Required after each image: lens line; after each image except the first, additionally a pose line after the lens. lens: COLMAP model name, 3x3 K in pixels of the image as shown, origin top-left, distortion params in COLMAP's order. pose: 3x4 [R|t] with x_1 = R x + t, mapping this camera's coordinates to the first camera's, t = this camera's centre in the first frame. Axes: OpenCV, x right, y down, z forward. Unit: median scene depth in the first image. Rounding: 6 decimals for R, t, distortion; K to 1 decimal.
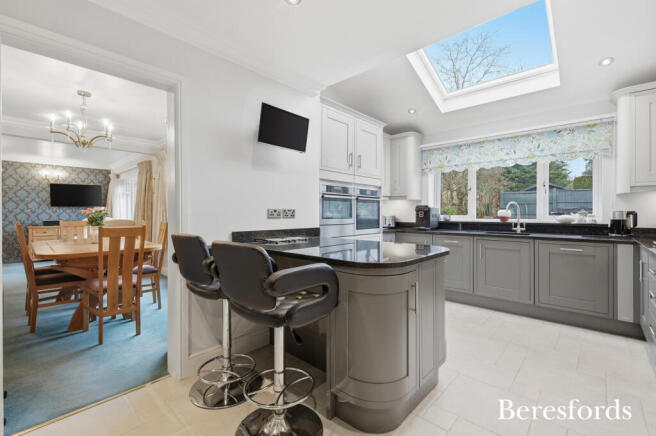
lens RADIAL K [[287.4, 0, 325.9], [0, 287.4, 213.7], [0, 0, 1]] dist [0.001607, -0.000494]
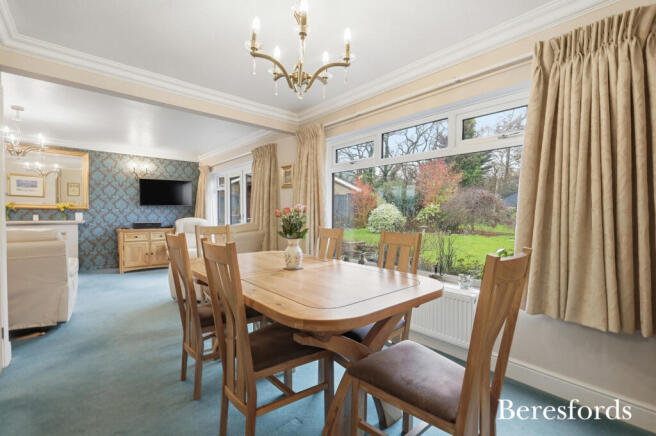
lens RADIAL K [[287.4, 0, 326.3], [0, 287.4, 220.3], [0, 0, 1]] dist [0.001607, -0.000494]
pose [[0.995161, 0.003926, -0.098184, -0.358149], [-0.001390, 0.999664, 0.025884, -0.005258], [0.098253, -0.025622, 0.994832, 0.235628]]
